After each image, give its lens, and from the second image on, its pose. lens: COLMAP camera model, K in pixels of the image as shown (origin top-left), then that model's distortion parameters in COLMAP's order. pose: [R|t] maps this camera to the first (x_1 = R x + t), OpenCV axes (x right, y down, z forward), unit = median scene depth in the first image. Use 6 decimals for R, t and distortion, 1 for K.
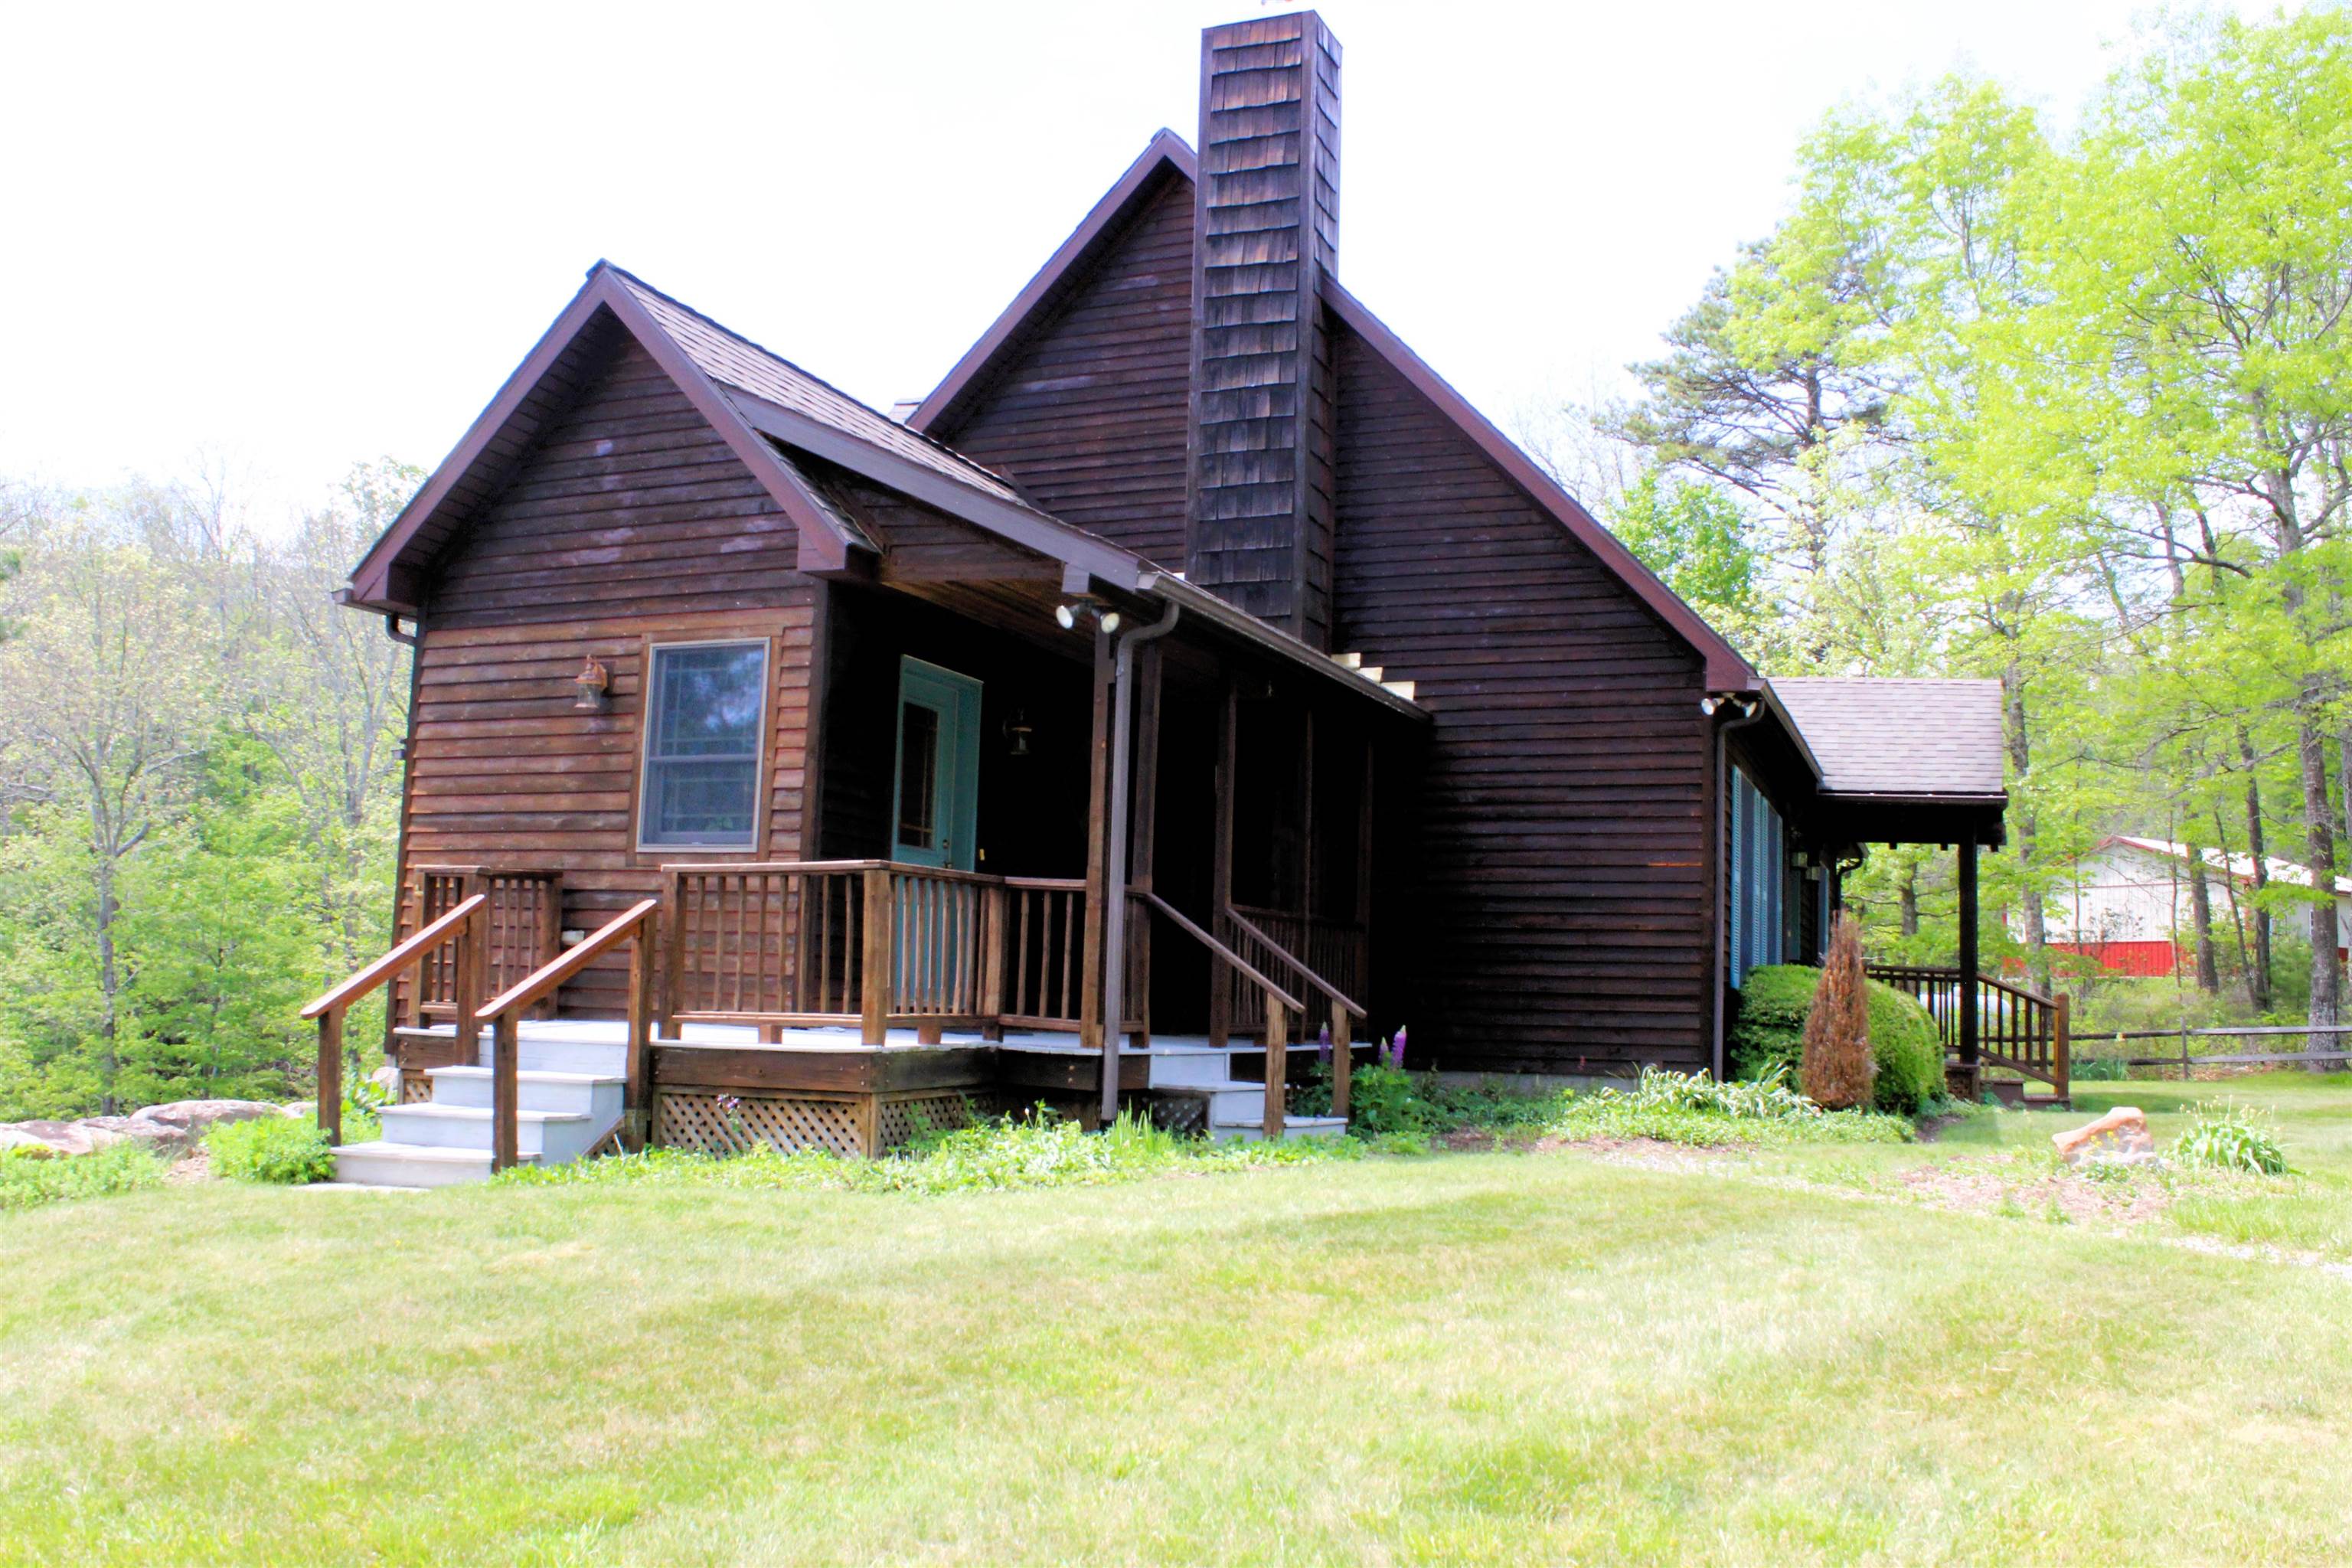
lens RADIAL K [[2007.2, 0, 1168.2], [0, 2007.2, 815.1], [0, 0, 1]] dist [-0.167265, 0.163994]
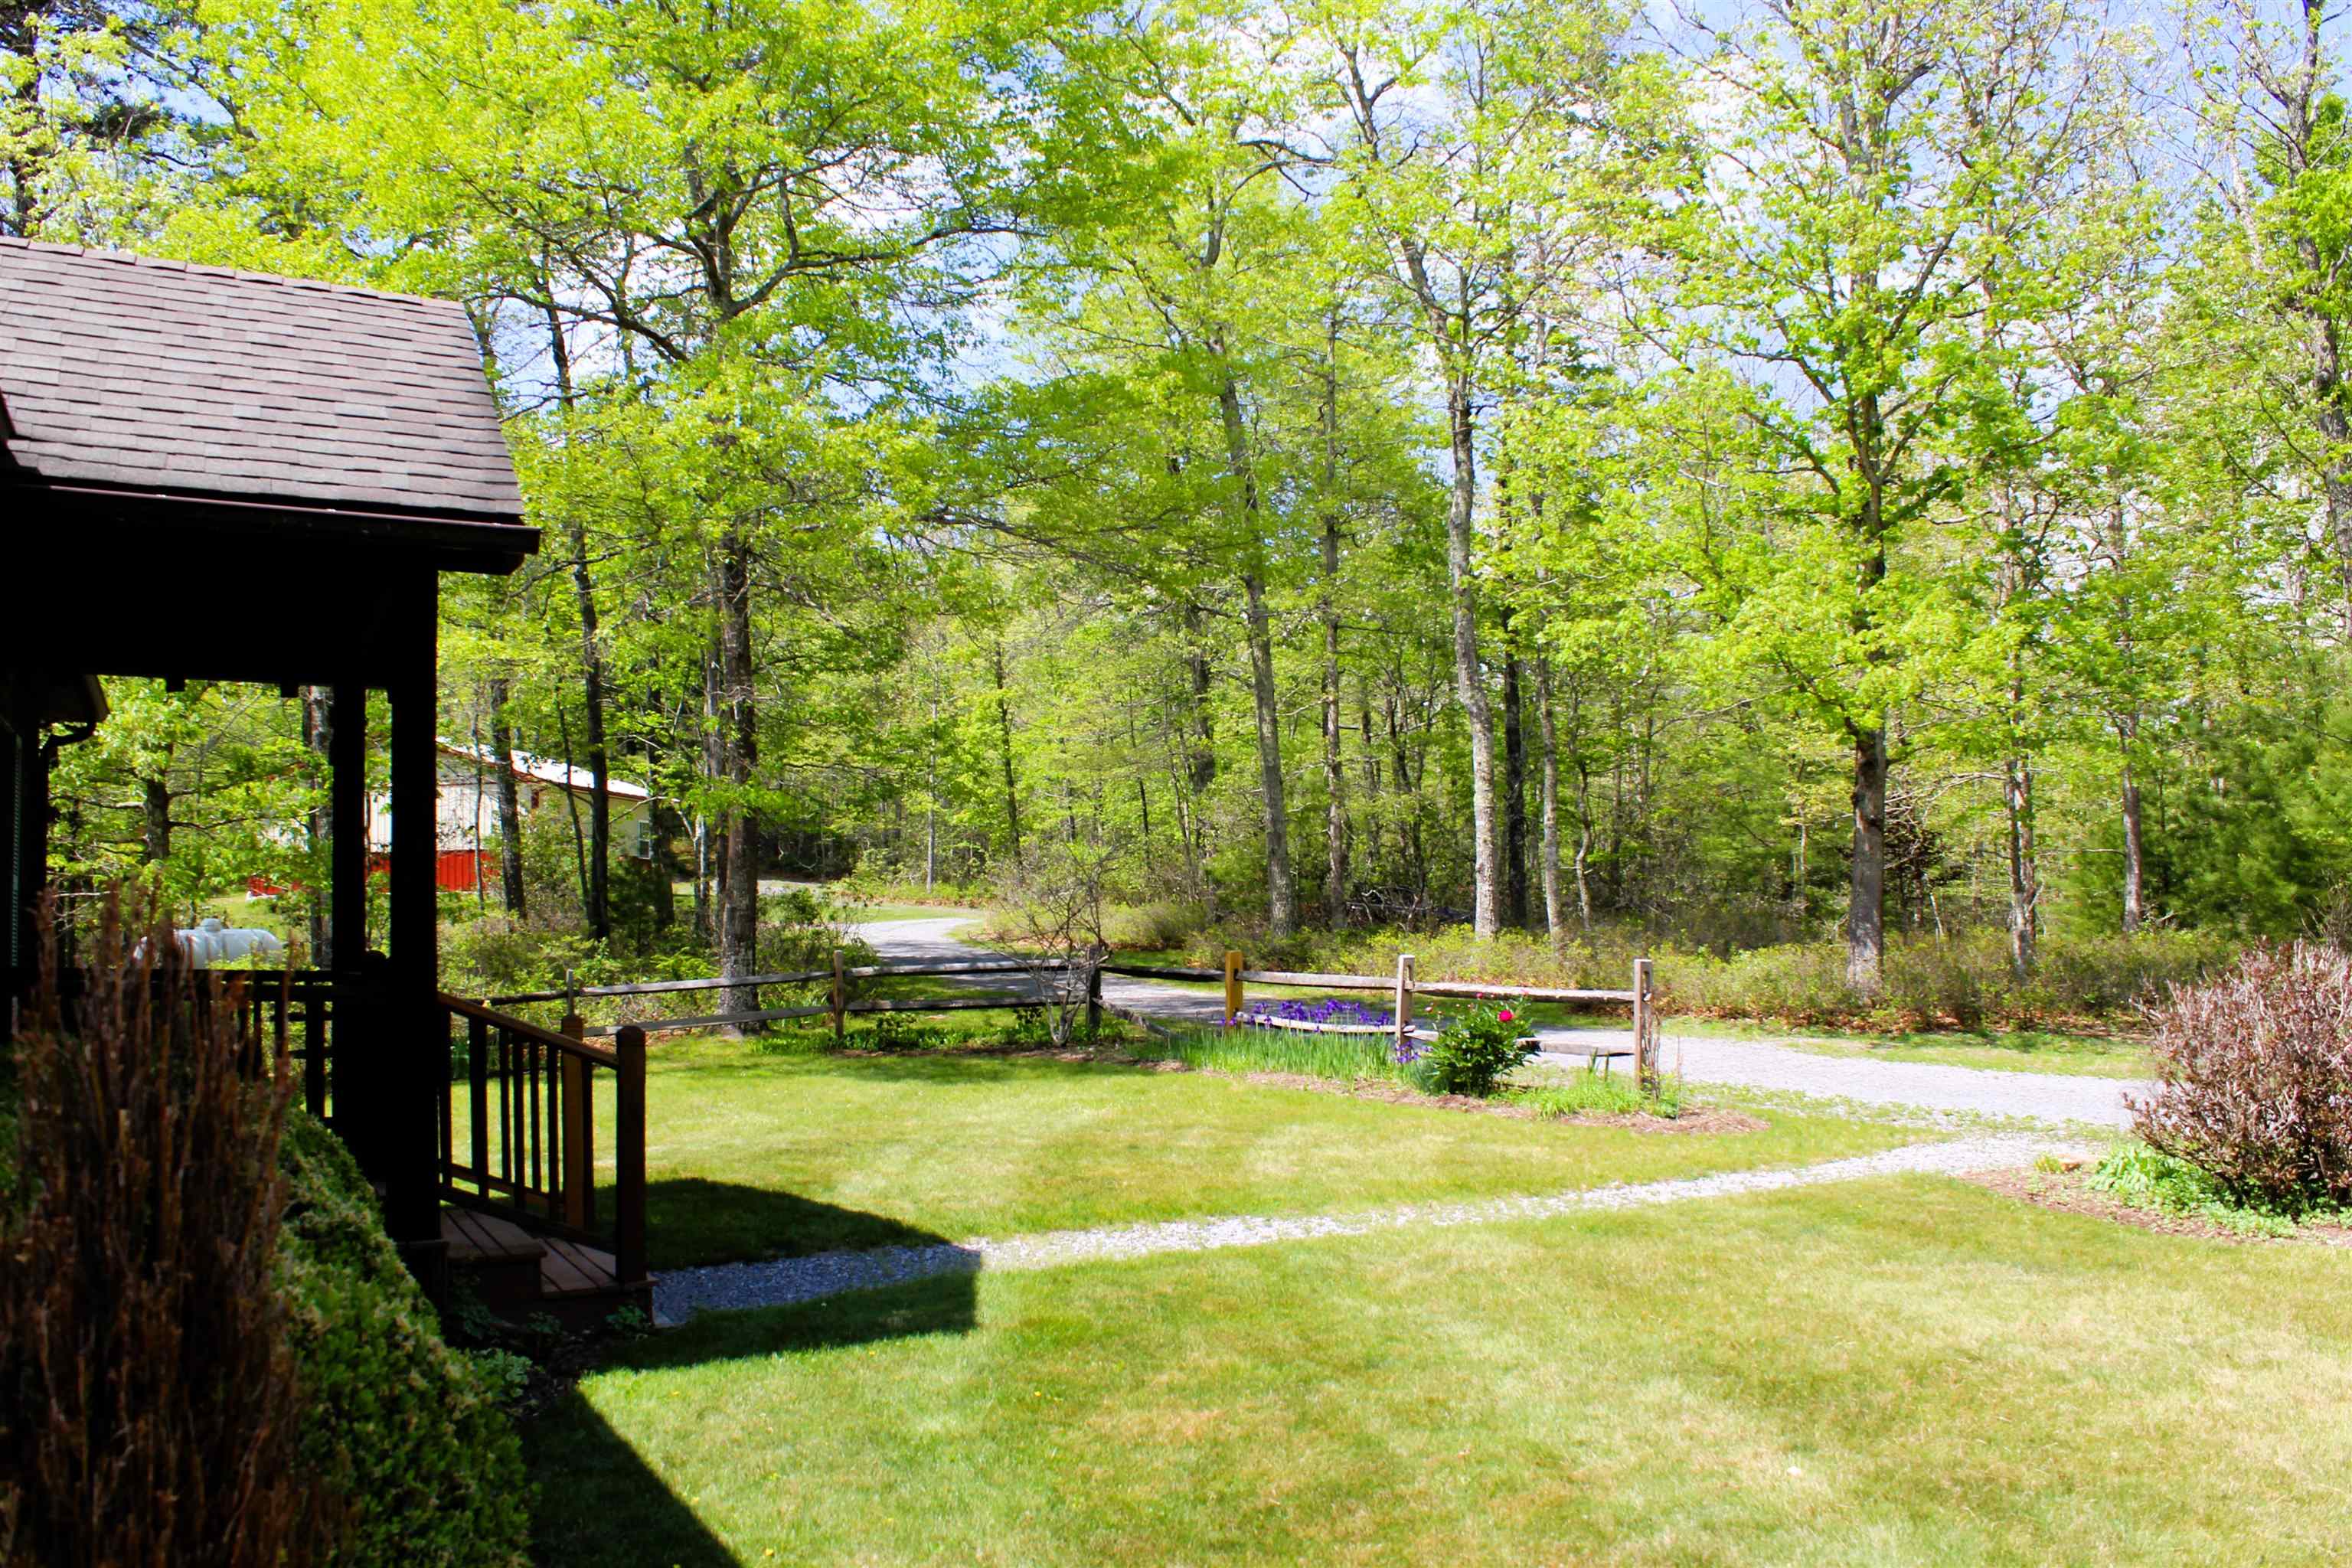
lens RADIAL K [[2007.2, 0, 1168.2], [0, 2007.2, 815.1], [0, 0, 1]] dist [-0.167265, 0.163994]
pose [[0.651974, -0.004663, 0.758227, 0.125686], [-0.034462, 0.998766, 0.035775, 0.014807], [-0.757458, -0.049454, 0.651008, 0.377252]]
